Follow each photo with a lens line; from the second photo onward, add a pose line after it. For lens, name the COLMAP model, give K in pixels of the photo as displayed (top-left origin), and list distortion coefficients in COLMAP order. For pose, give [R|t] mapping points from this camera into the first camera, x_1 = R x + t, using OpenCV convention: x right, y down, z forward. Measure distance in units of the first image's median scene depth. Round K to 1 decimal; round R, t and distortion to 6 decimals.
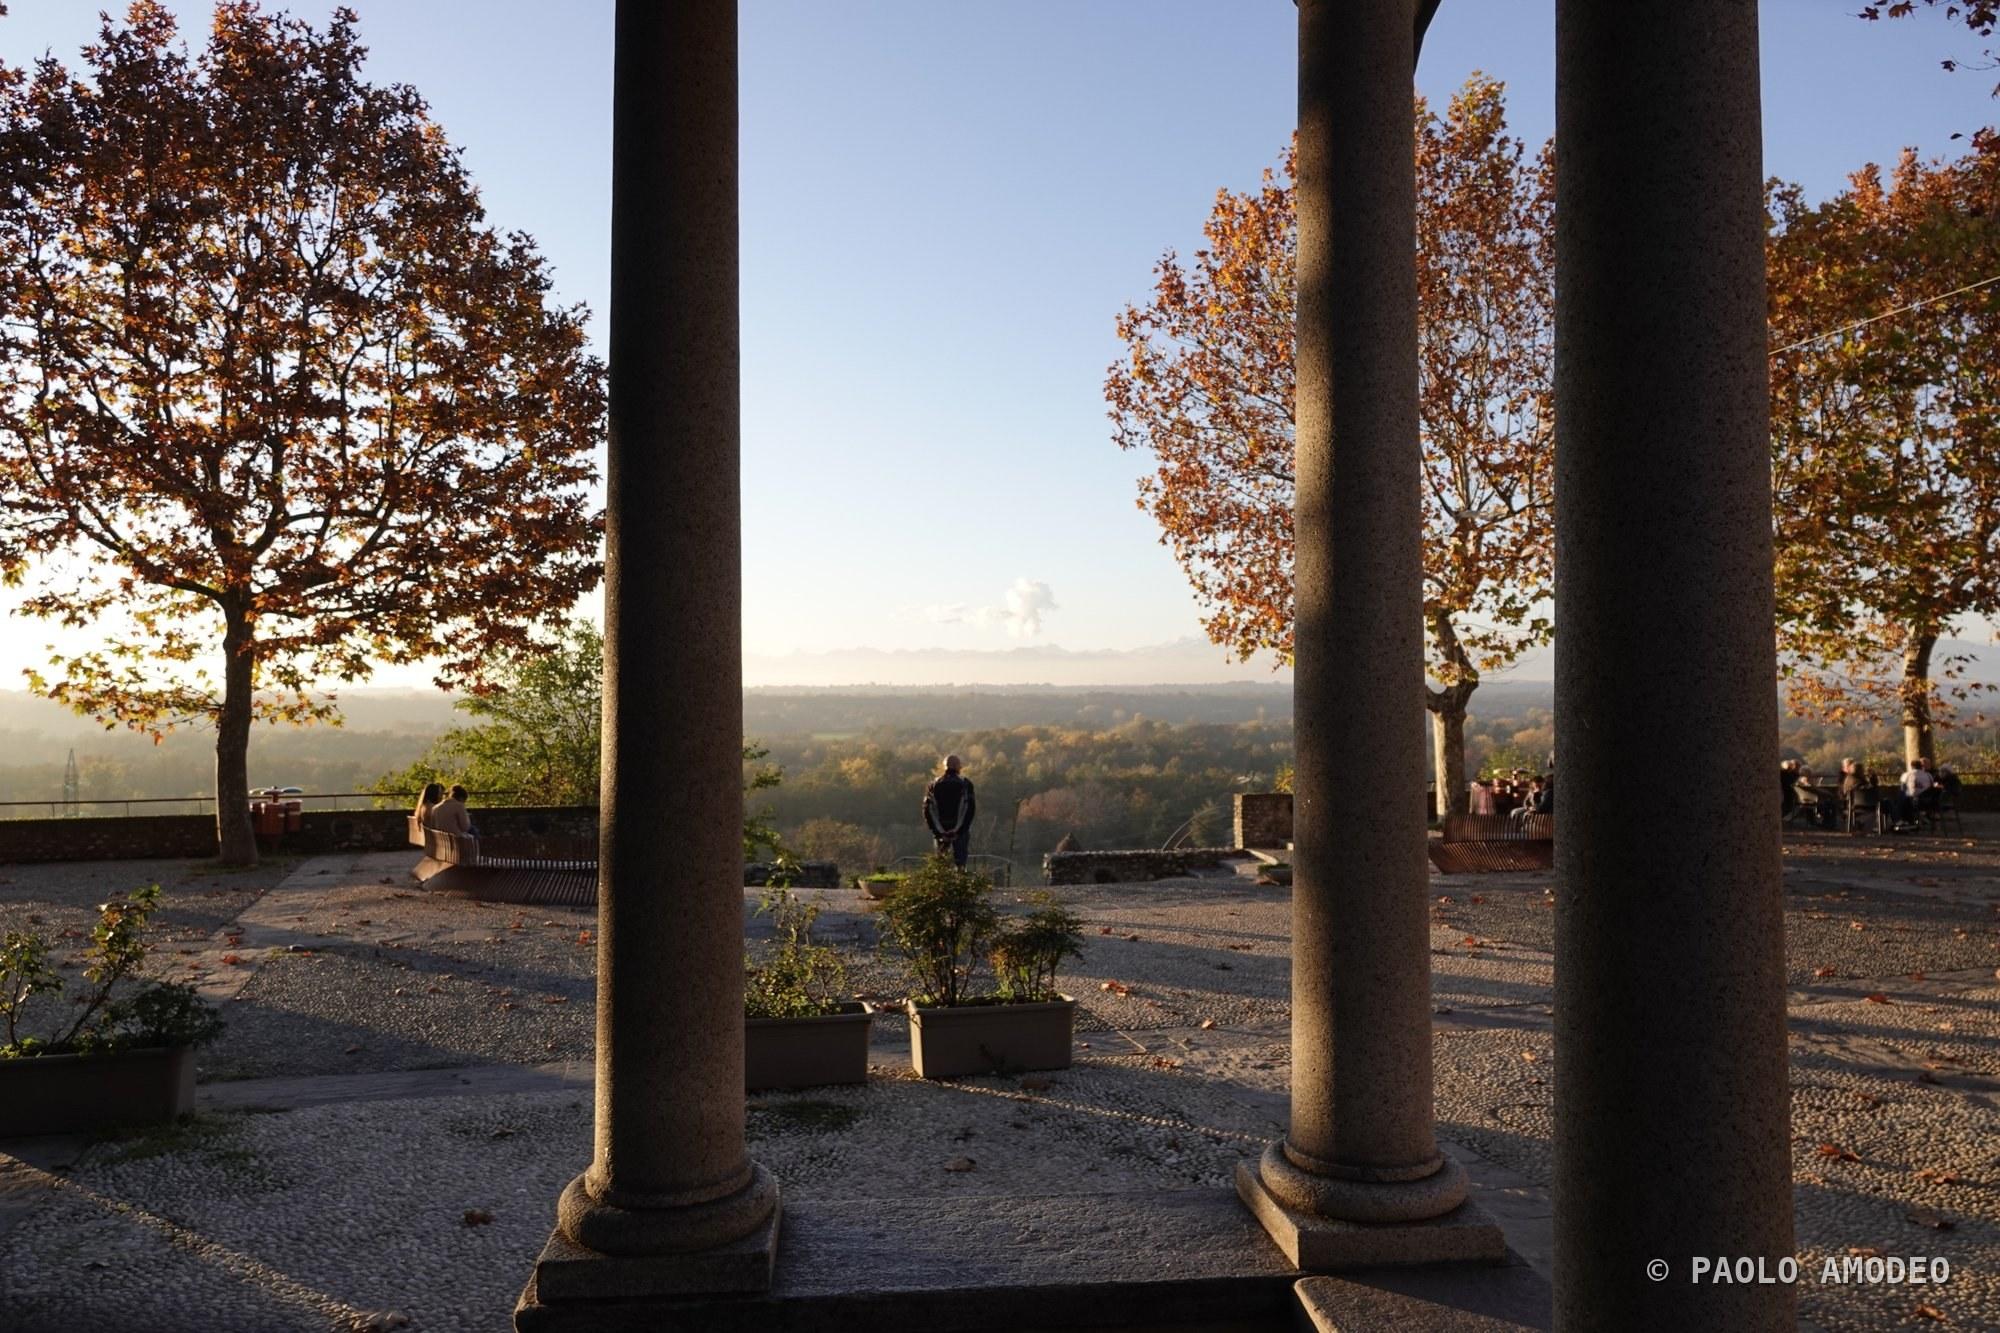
lens RADIAL K [[1414.7, 0, 1004.3], [0, 1414.7, 643.2], [0, 0, 1]] dist [0.010872, 0.003542]
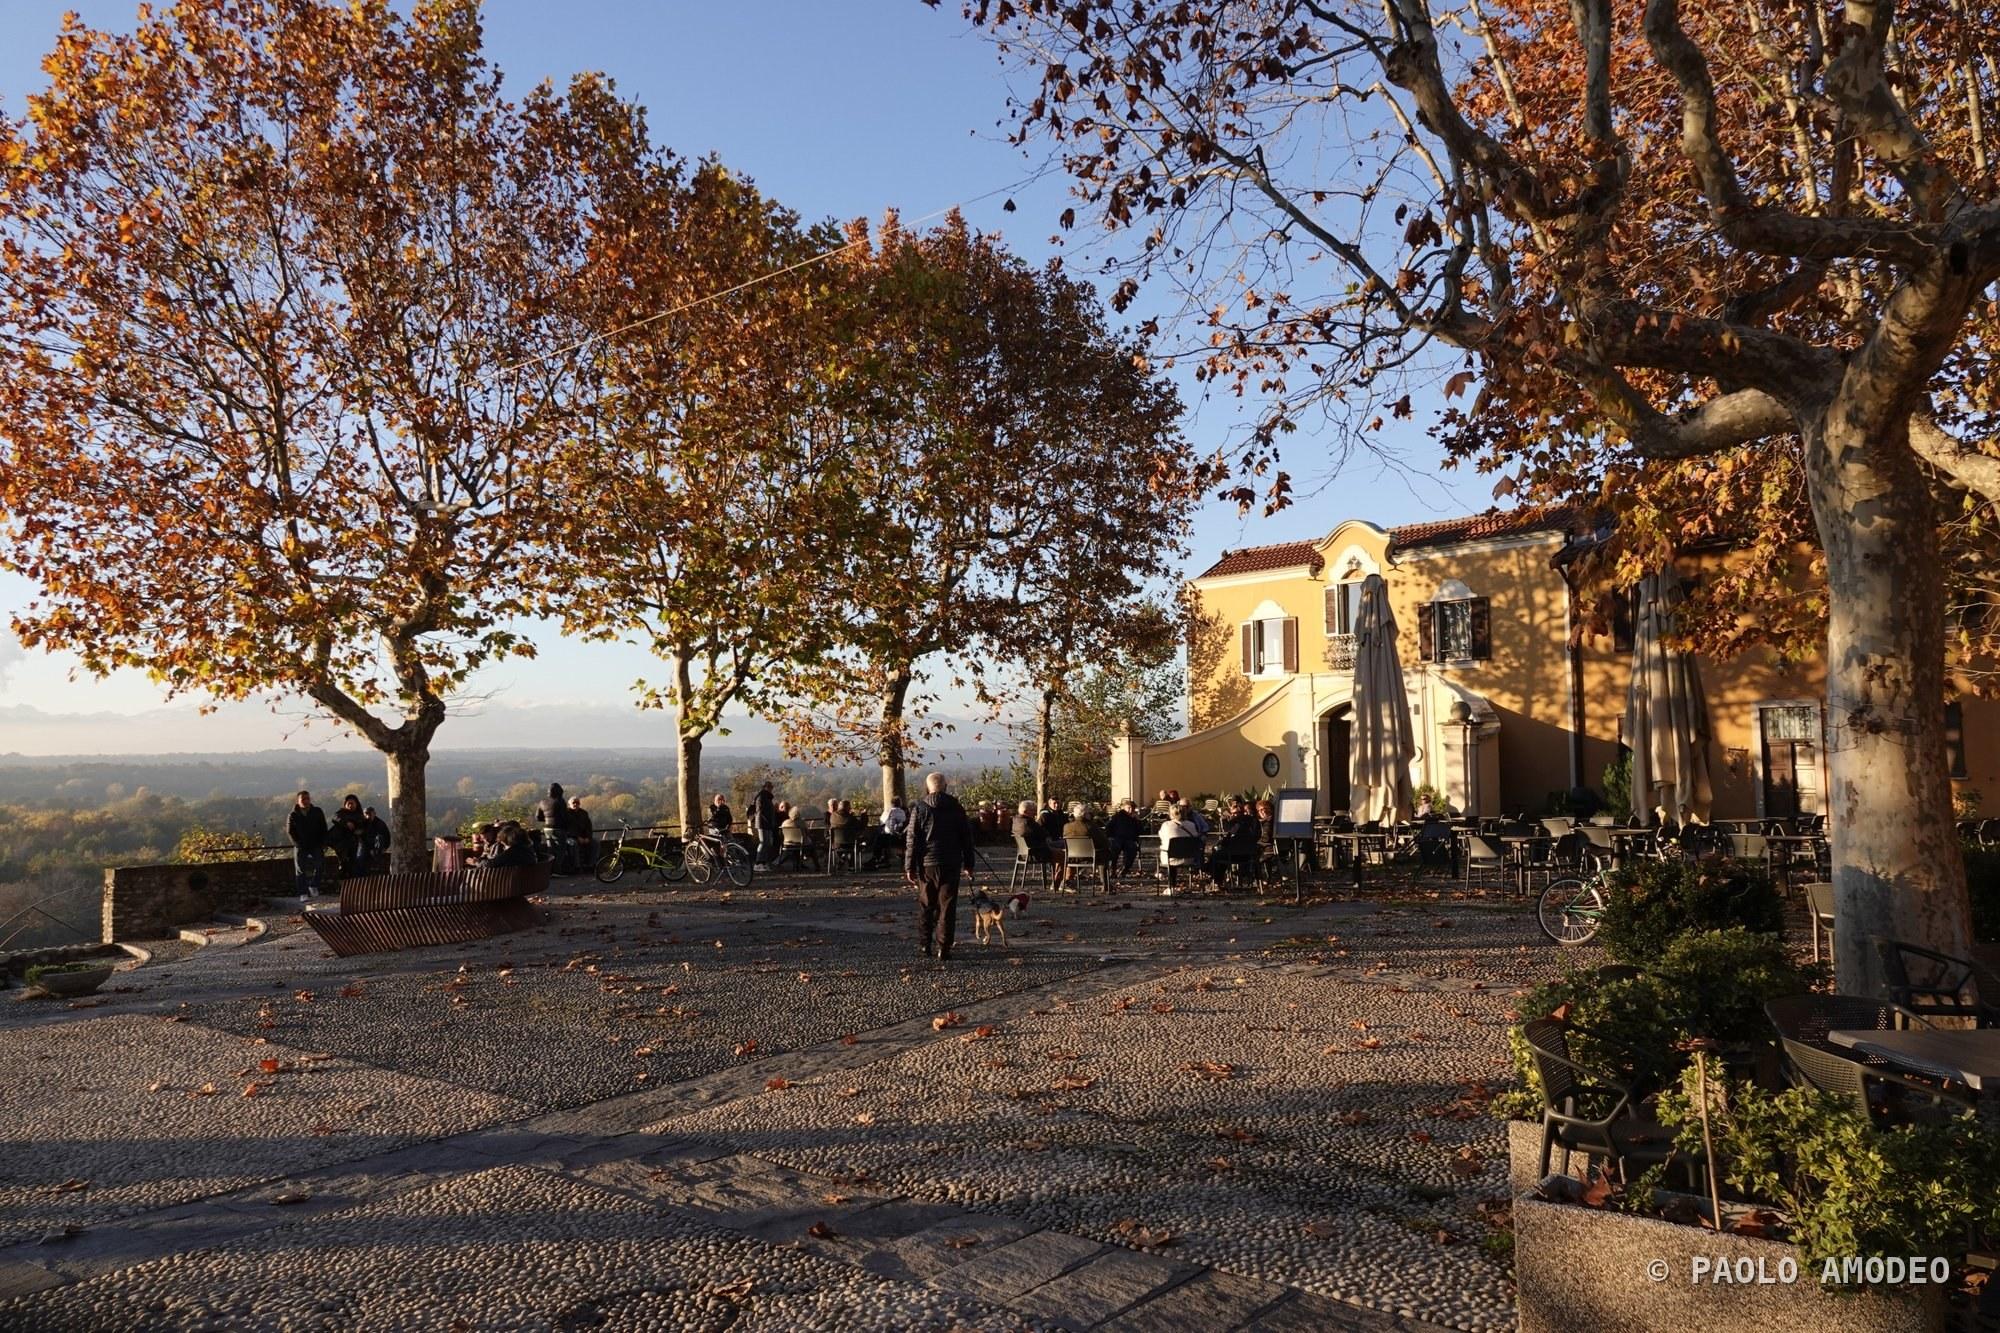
lens RADIAL K [[1414.7, 0, 1004.3], [0, 1414.7, 643.2], [0, 0, 1]] dist [0.010872, 0.003542]
pose [[0.803157, 0.041092, 0.594348, 0.097196], [-0.013023, 0.998591, -0.051443, 0.022157], [-0.595625, 0.033577, 0.802561, 0.128812]]
